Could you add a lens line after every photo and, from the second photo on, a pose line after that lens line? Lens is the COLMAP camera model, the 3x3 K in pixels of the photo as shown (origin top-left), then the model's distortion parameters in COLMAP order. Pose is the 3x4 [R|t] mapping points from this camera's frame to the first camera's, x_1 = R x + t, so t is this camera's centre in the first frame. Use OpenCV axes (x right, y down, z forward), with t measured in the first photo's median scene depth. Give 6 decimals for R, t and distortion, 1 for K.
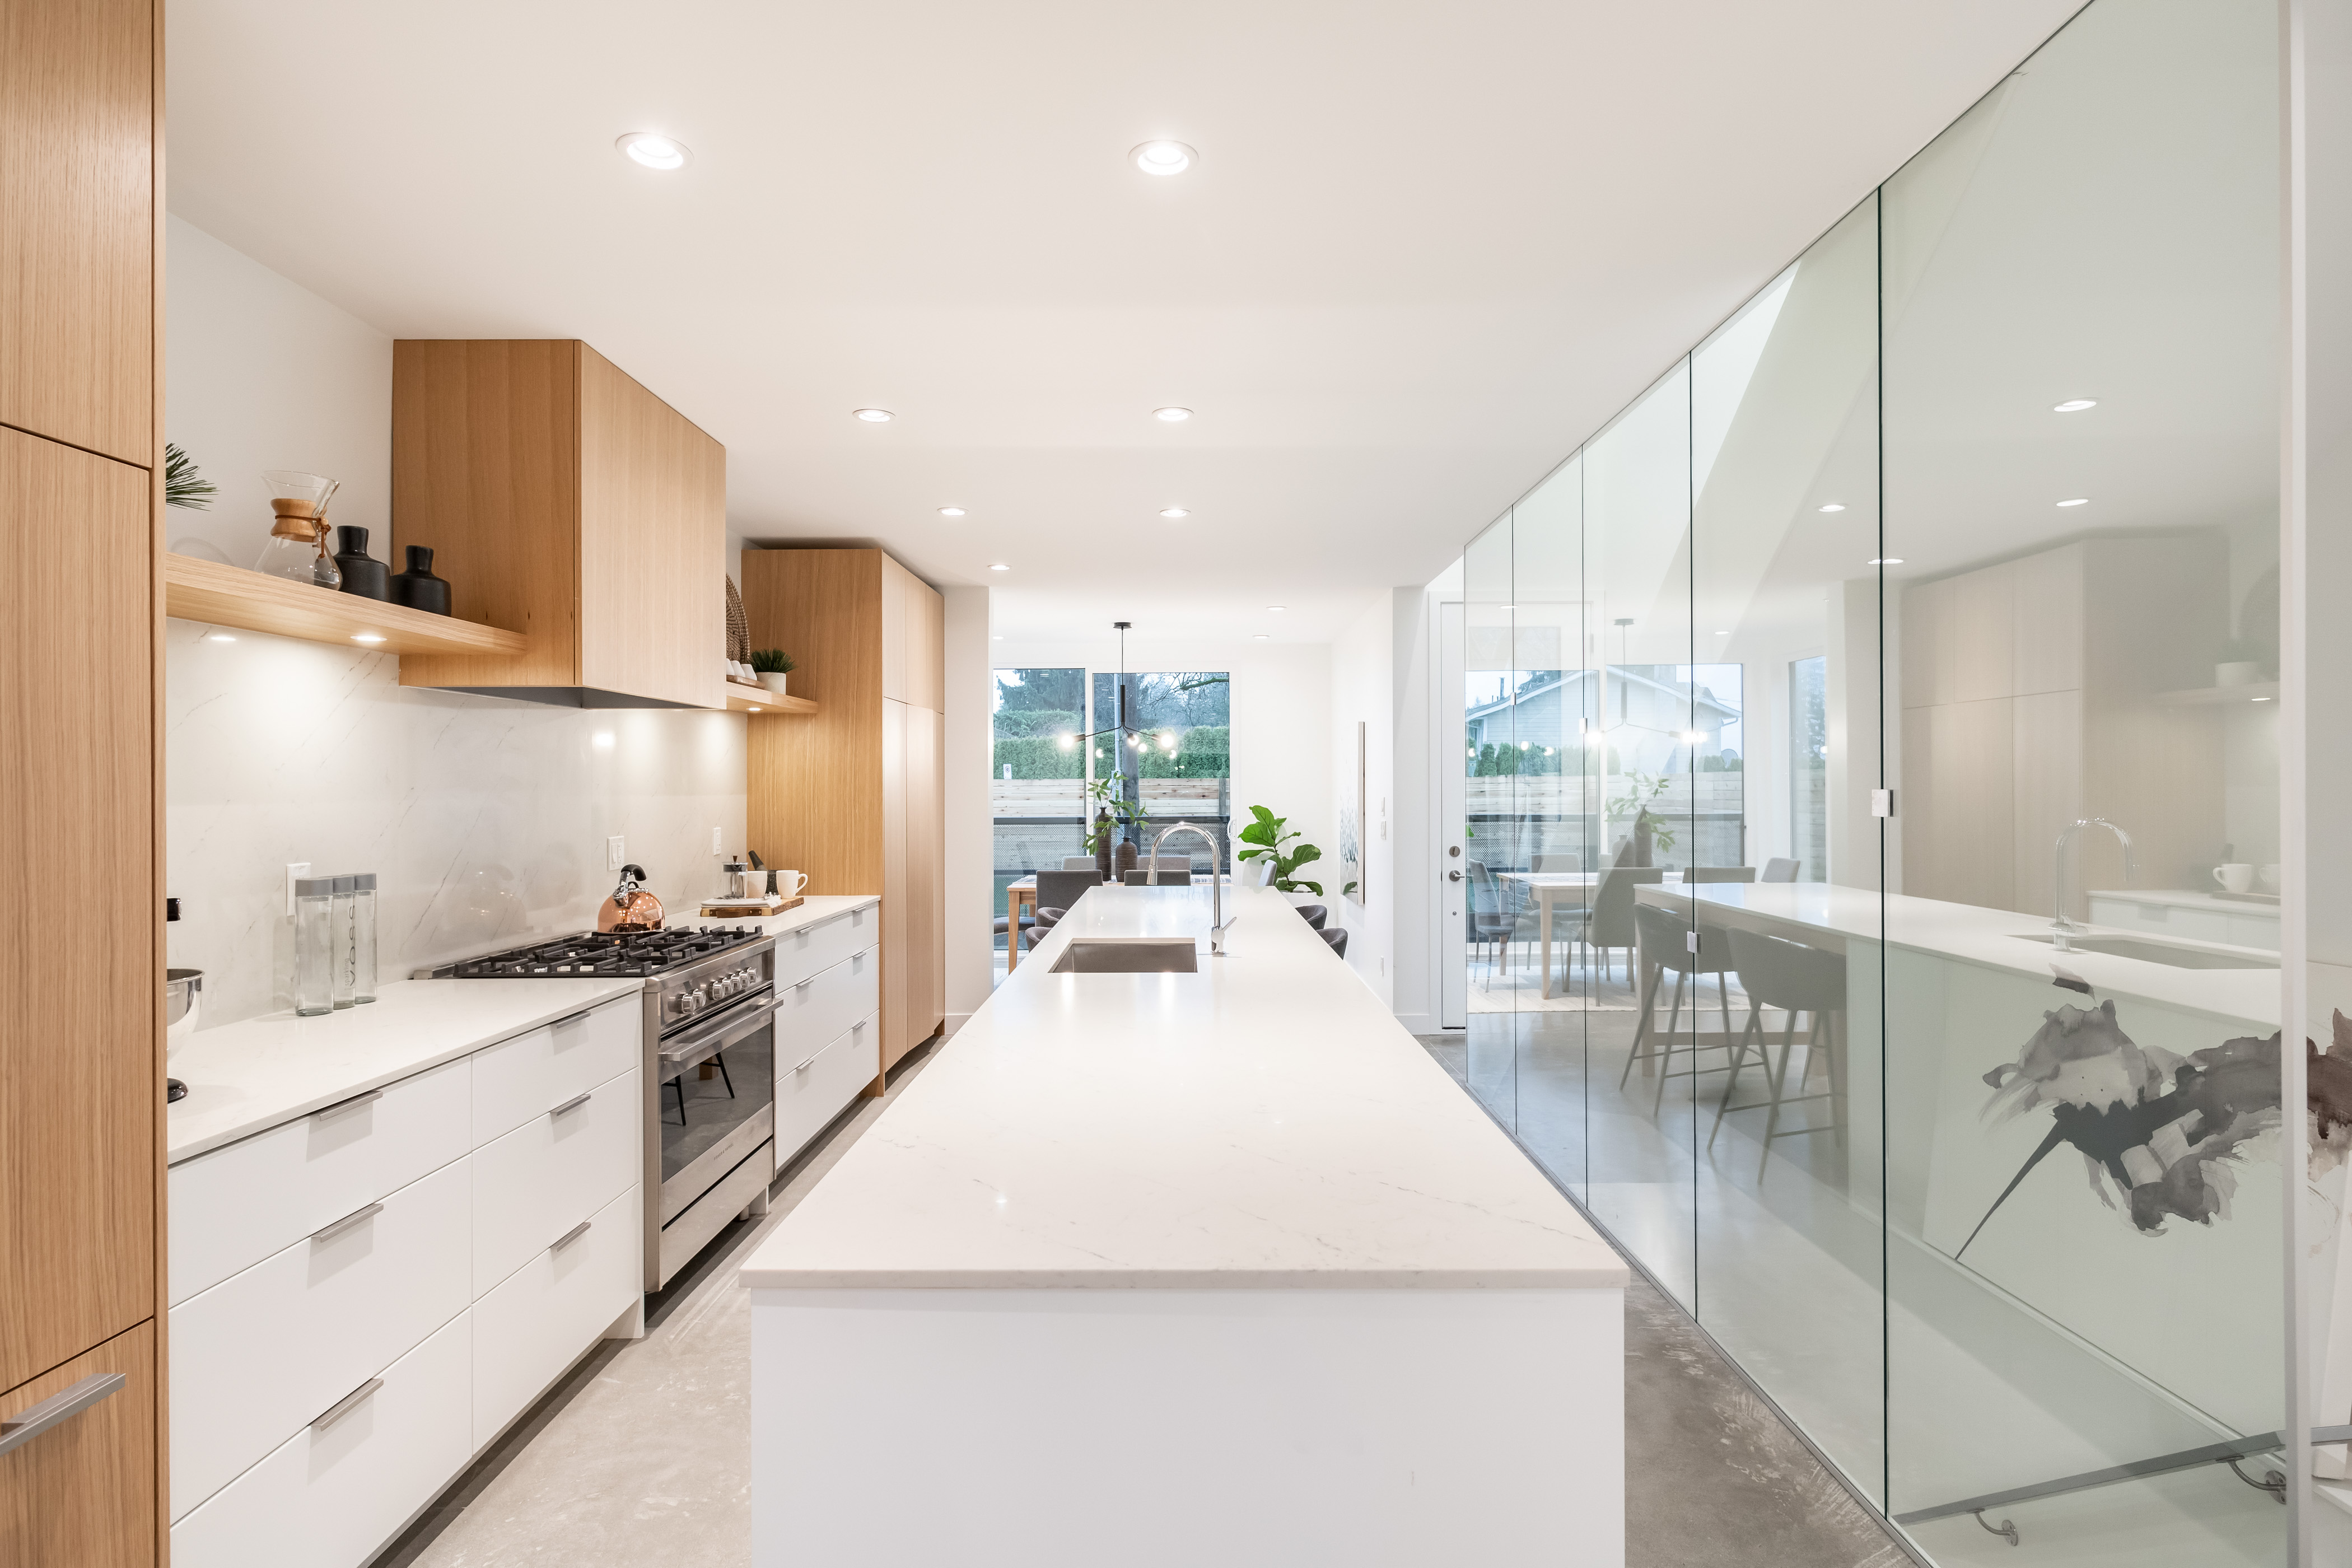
lens RADIAL K [[1207.4, 0, 1172.4], [0, 1207.4, 788.0], [0, 0, 1]] dist [0.003357, -0.003436]
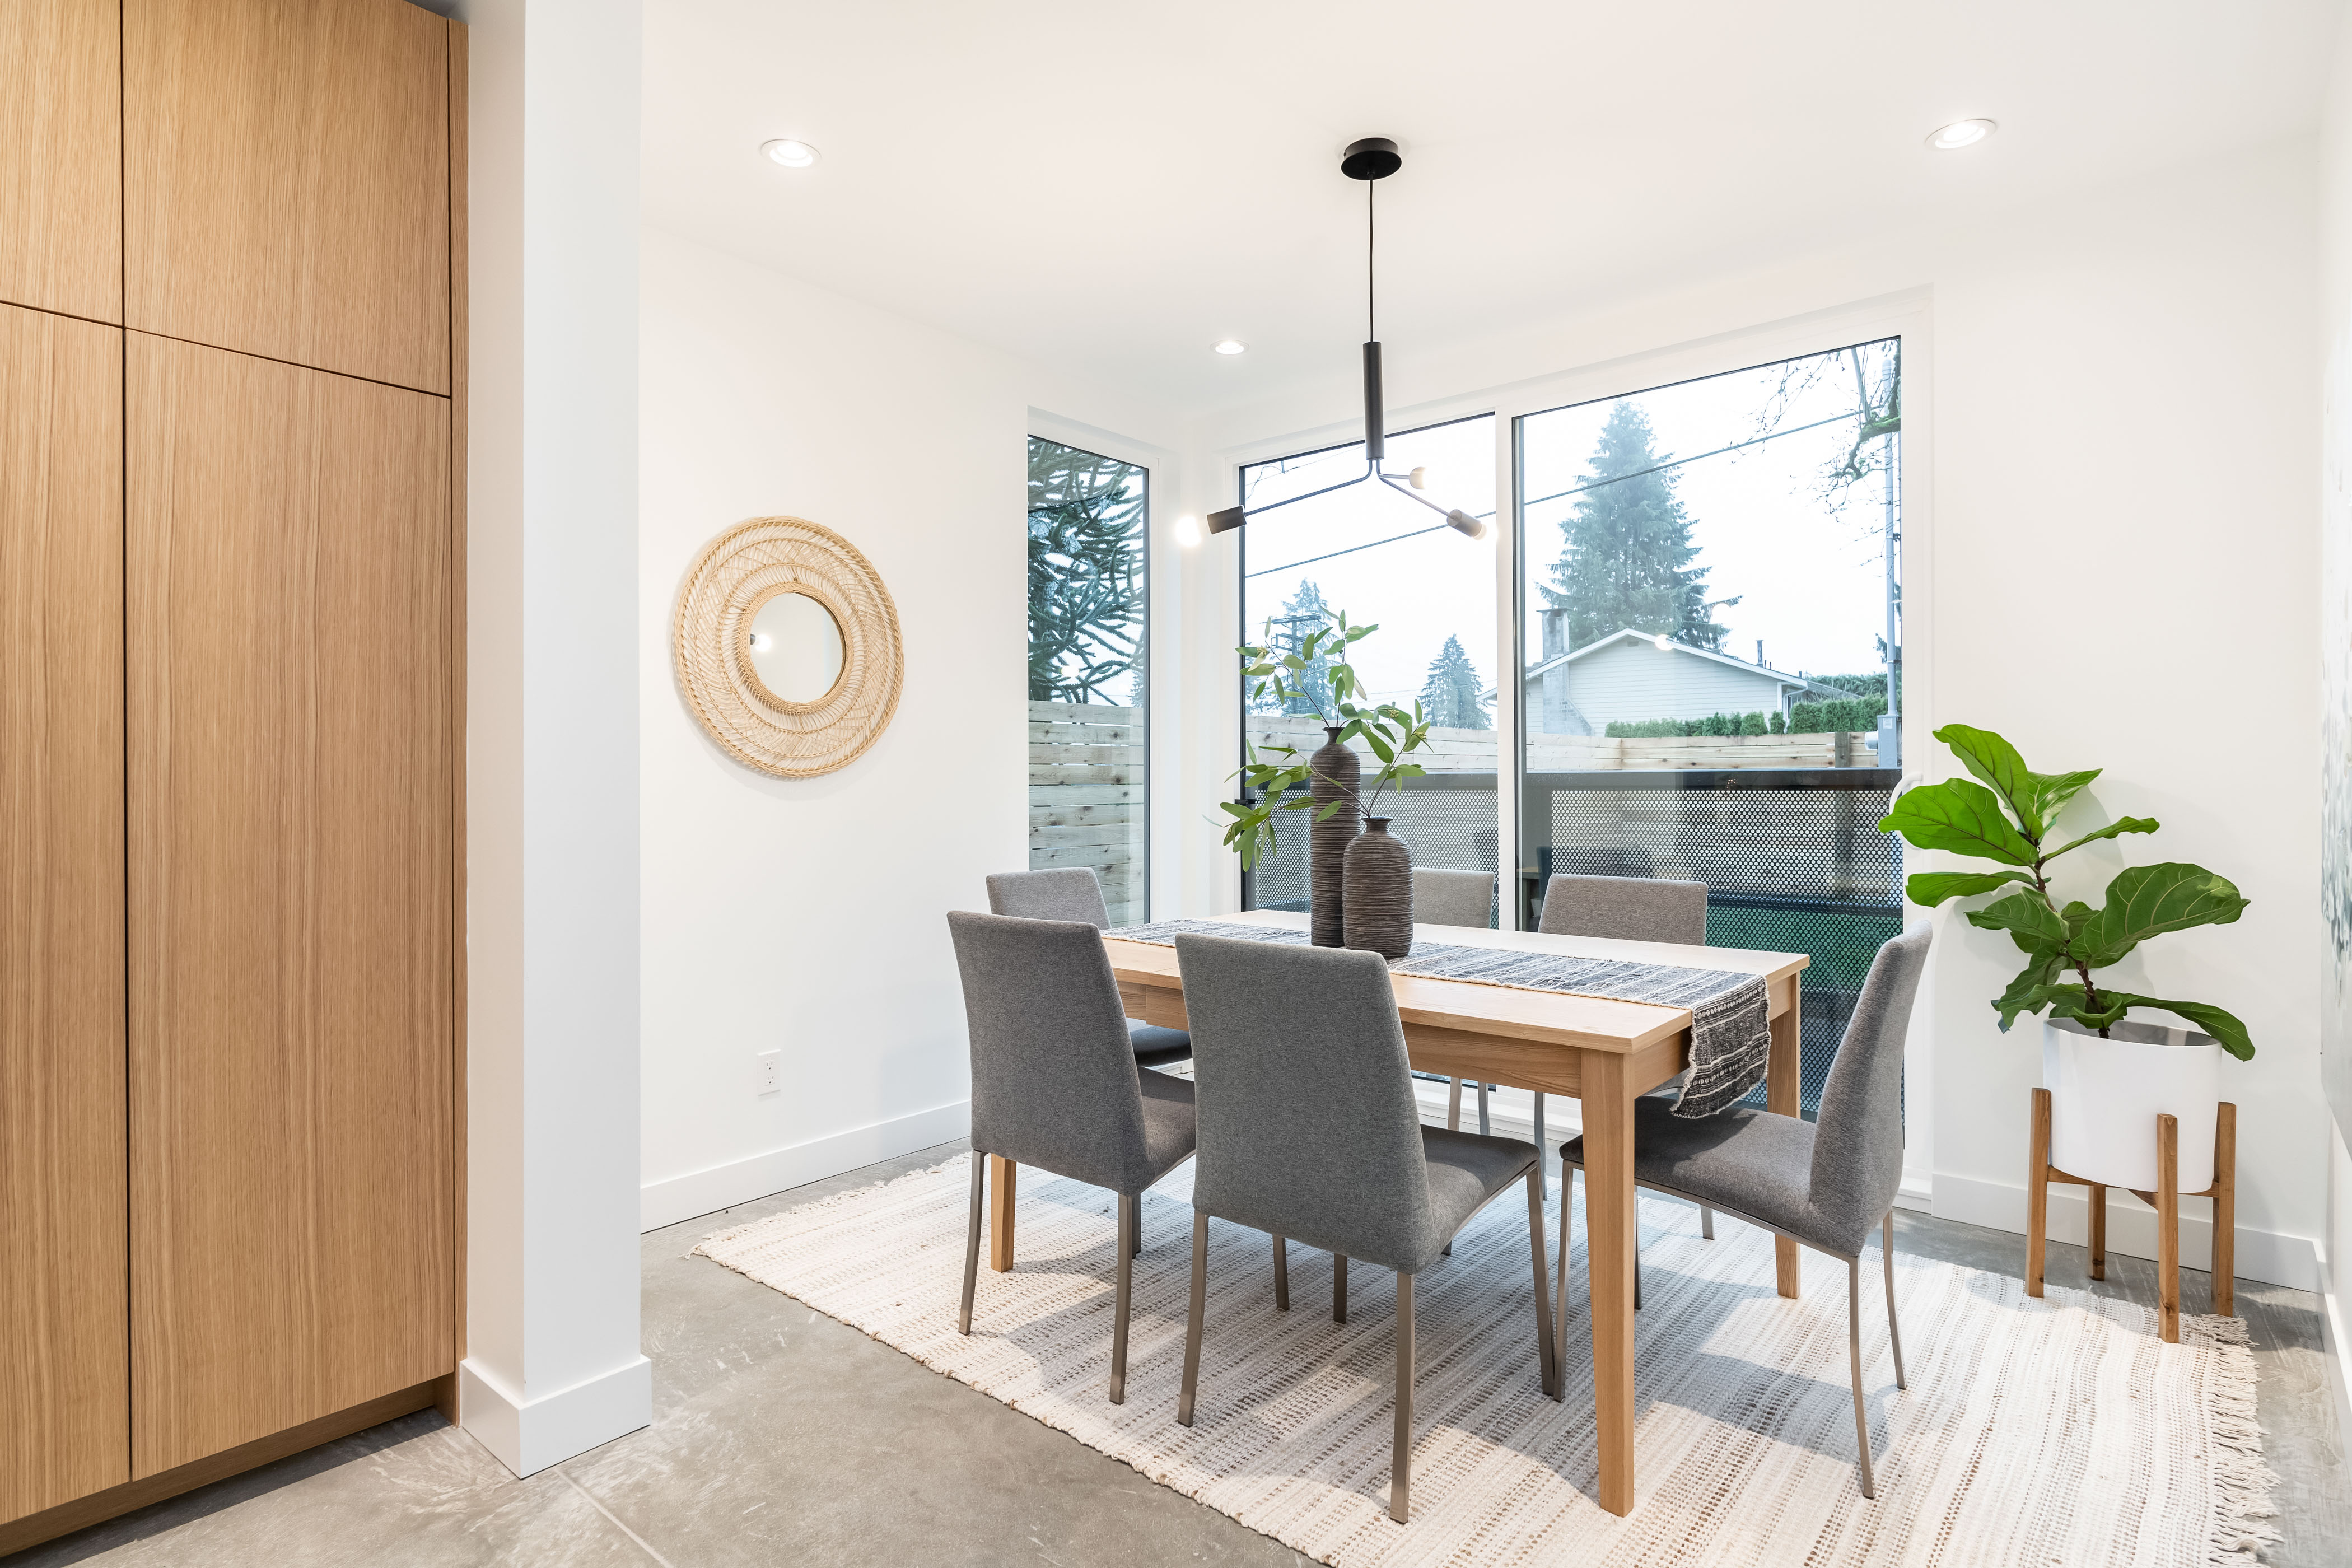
lens RADIAL K [[1207.4, 0, 1172.0], [0, 1207.4, 782.8], [0, 0, 1]] dist [0.003357, -0.003436]
pose [[0.767626, 0.002143, -0.640894, 0.322017], [0.000931, 0.999990, 0.004459, 0.077468], [0.640897, -0.004020, 0.767616, 1.851829]]
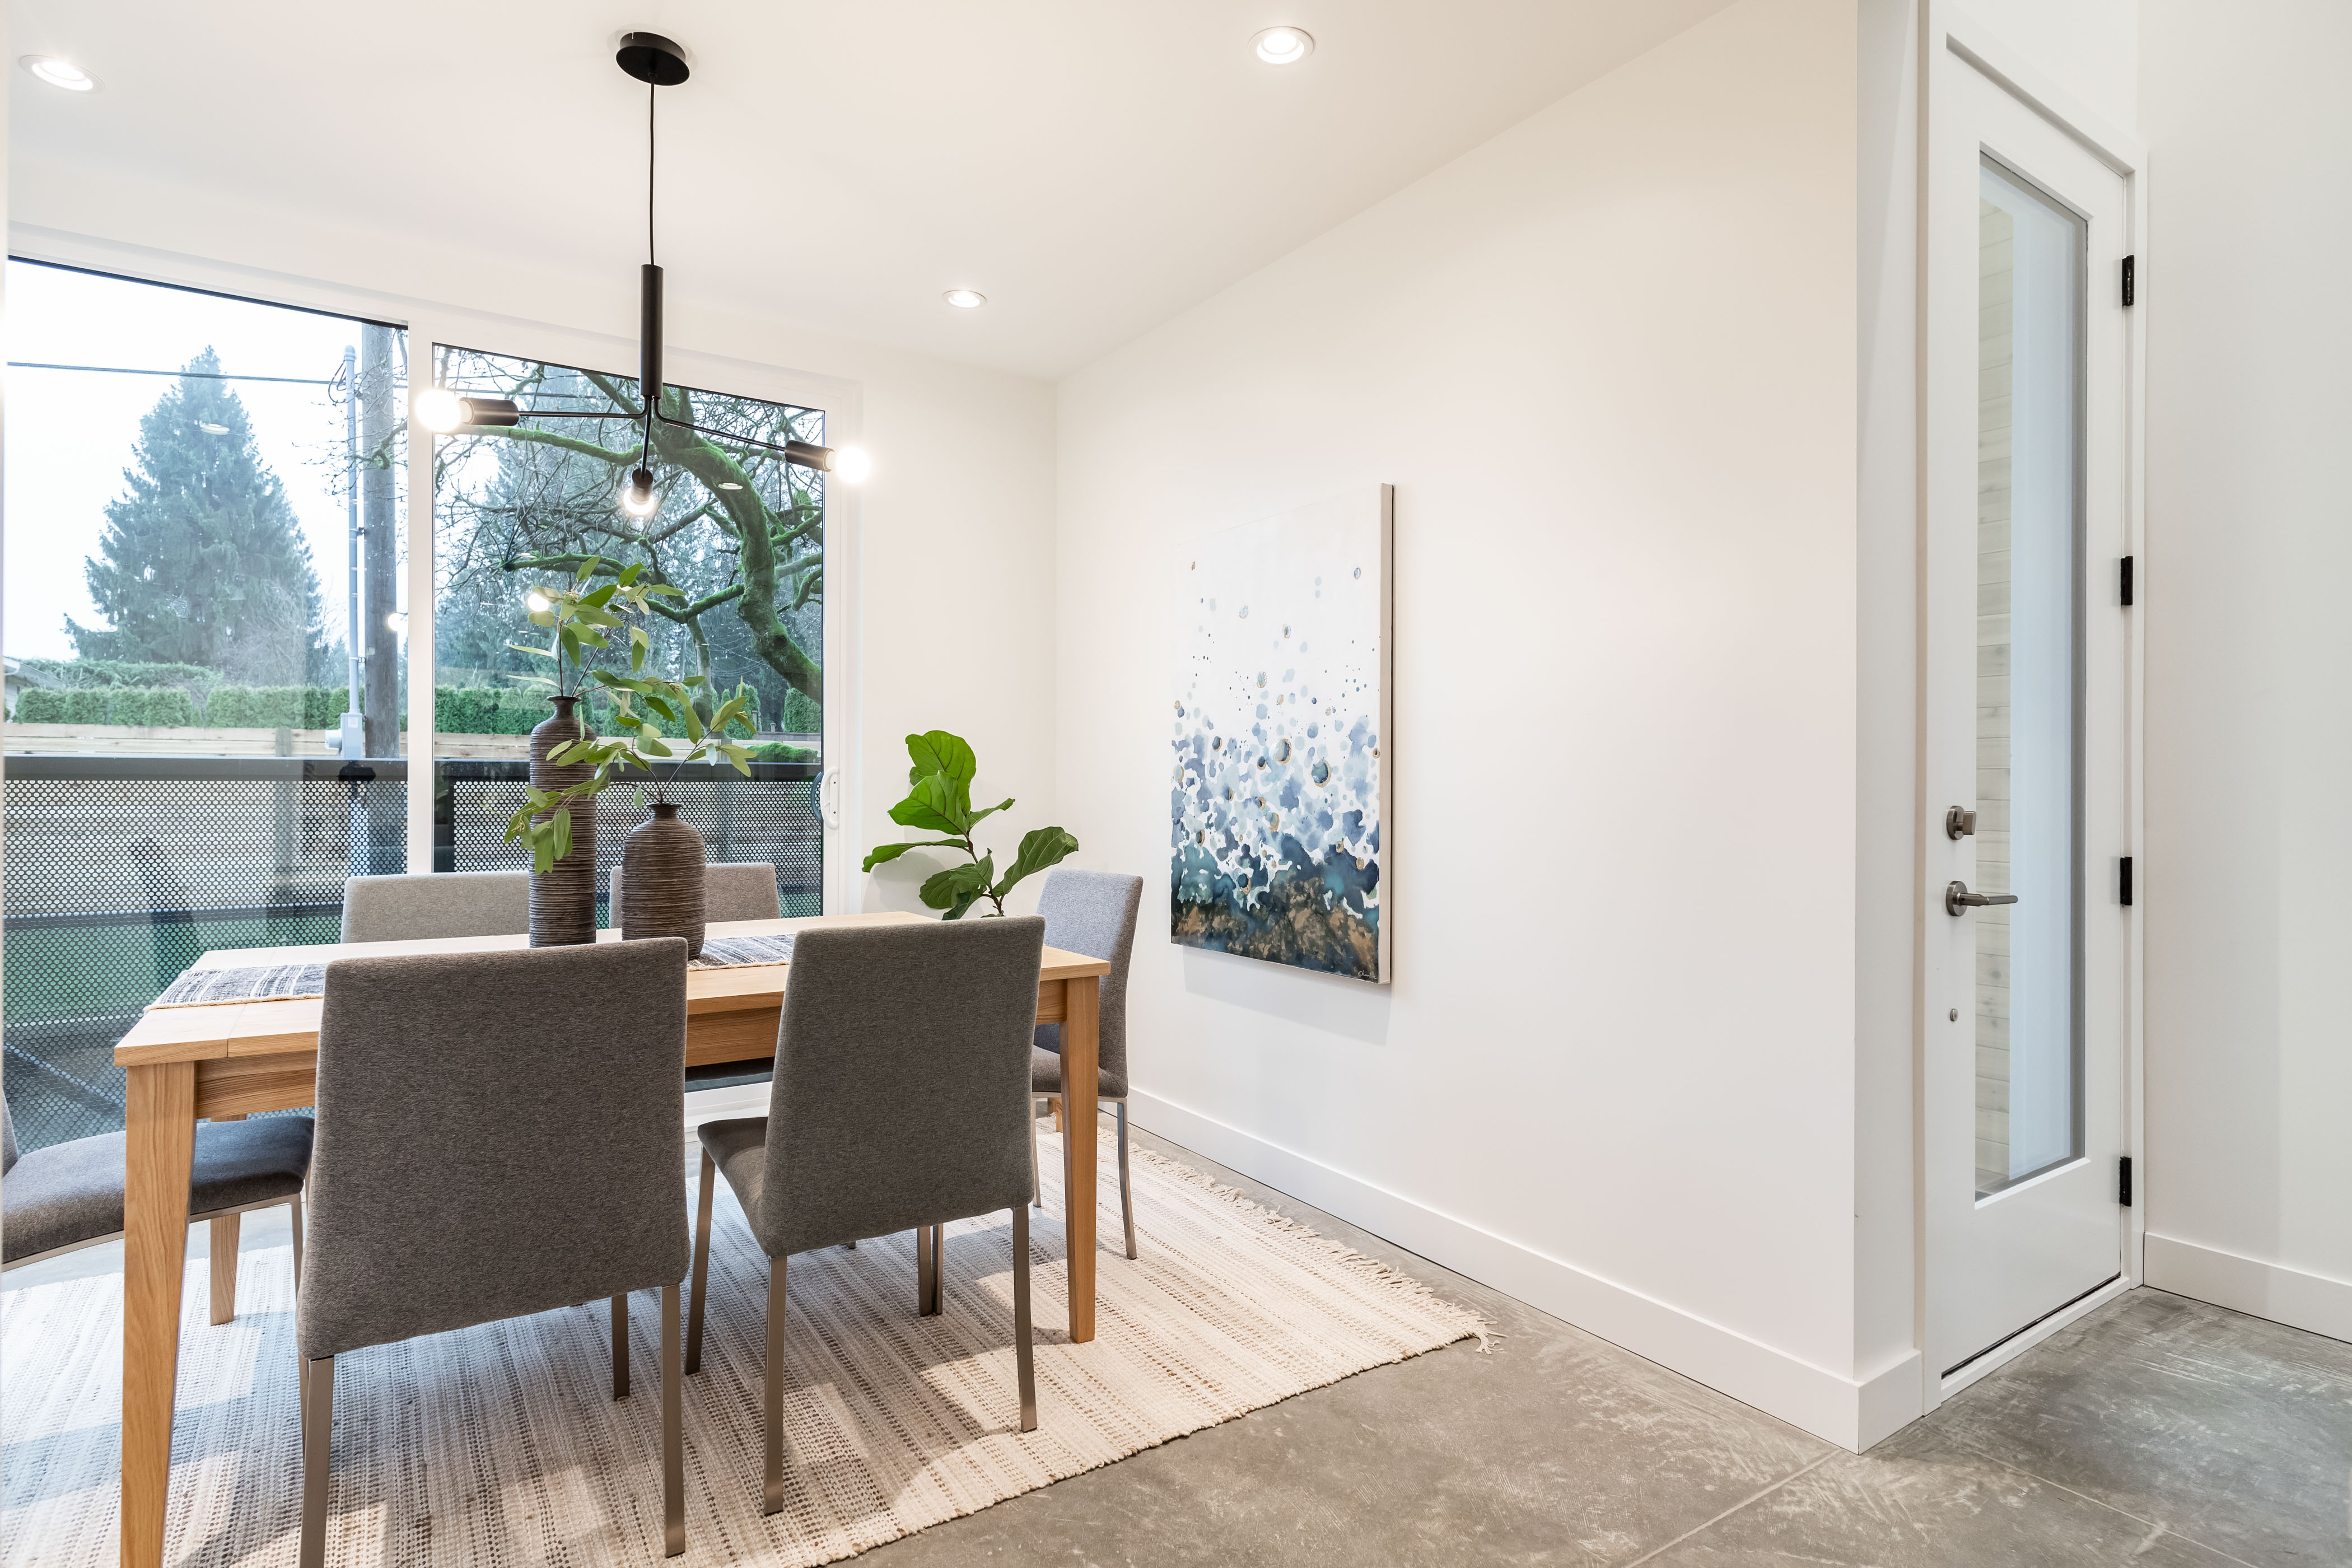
lens RADIAL K [[1207.4, 0, 1170.9], [0, 1207.4, 781.2], [0, 0, 1]] dist [0.003357, -0.003436]
pose [[0.826773, 0.008377, 0.562473, -0.256100], [-0.005986, 0.999964, -0.006093, 0.094119], [-0.562504, 0.001671, 0.826793, 1.795109]]
